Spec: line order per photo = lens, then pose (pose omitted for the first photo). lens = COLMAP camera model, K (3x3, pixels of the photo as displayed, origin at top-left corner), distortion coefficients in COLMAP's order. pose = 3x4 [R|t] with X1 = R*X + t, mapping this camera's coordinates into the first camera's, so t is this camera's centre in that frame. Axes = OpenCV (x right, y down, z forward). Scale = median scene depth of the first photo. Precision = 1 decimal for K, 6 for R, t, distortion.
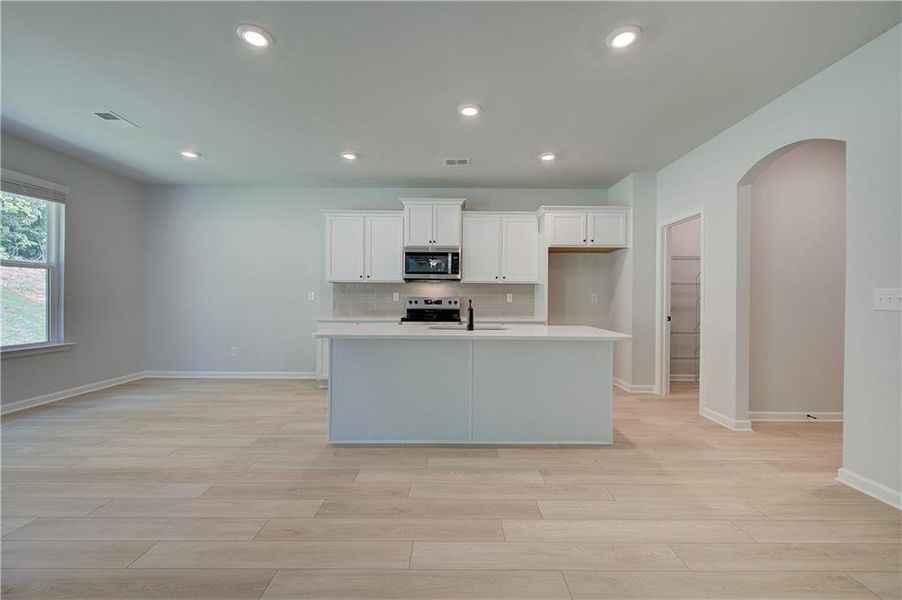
lens RADIAL K [[358.0, 0, 451.0], [0, 358.0, 300.0], [0, 0, 1]] dist [0.003992, -0.000408]
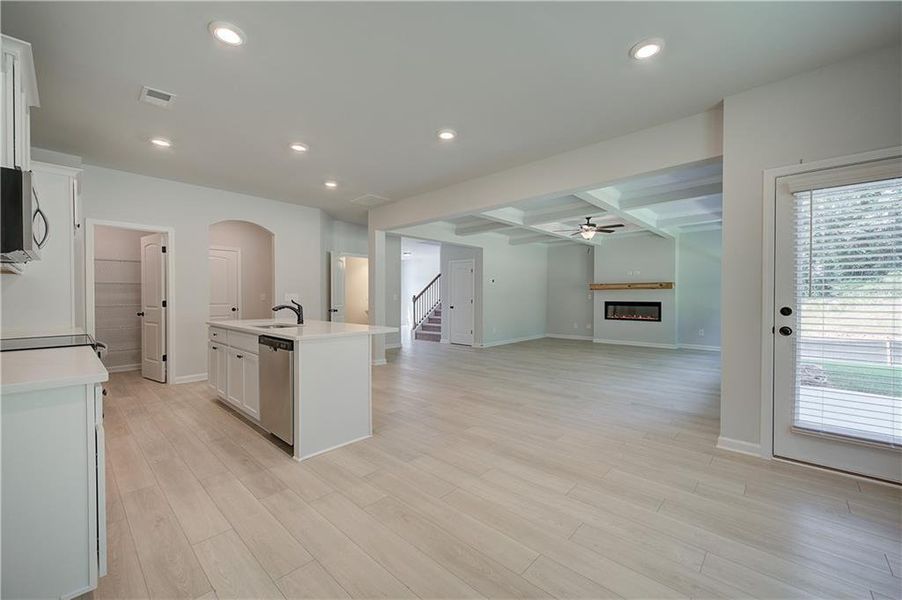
lens RADIAL K [[358.0, 0, 451.0], [0, 358.0, 300.0], [0, 0, 1]] dist [0.003992, -0.000408]
pose [[-0.730232, -0.010265, 0.683122, -0.756946], [-0.001341, 0.999907, 0.013592, -0.010729], [-0.683198, 0.009009, -0.730177, 0.985307]]
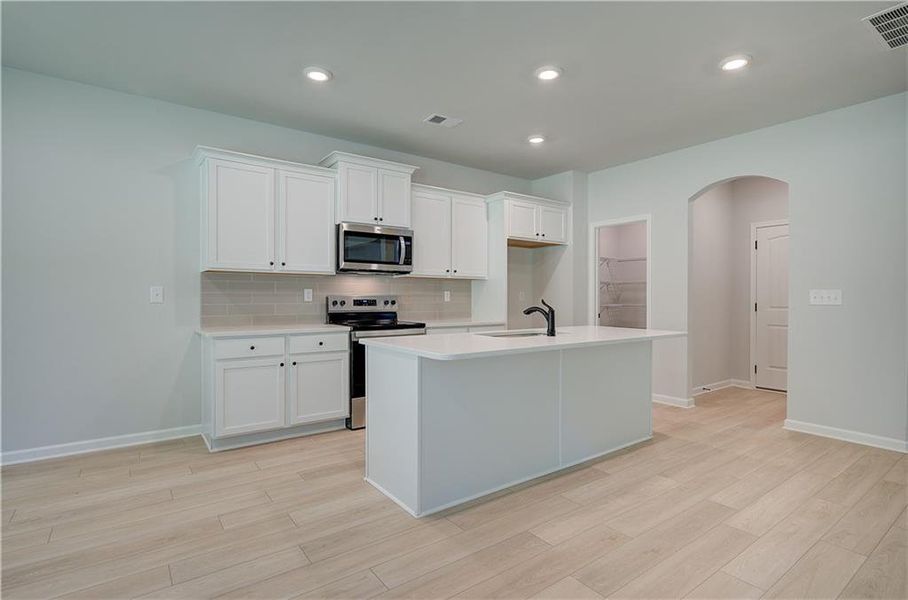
lens RADIAL K [[450.3, 0, 450.6], [0, 450.3, 300.2], [0, 0, 1]] dist [-0.001416, 0.000154]
pose [[0.807430, -0.008937, 0.589895, -0.478838], [0.004931, 0.999953, 0.008400, -0.005622], [-0.589942, -0.003874, 0.807436, 0.179773]]
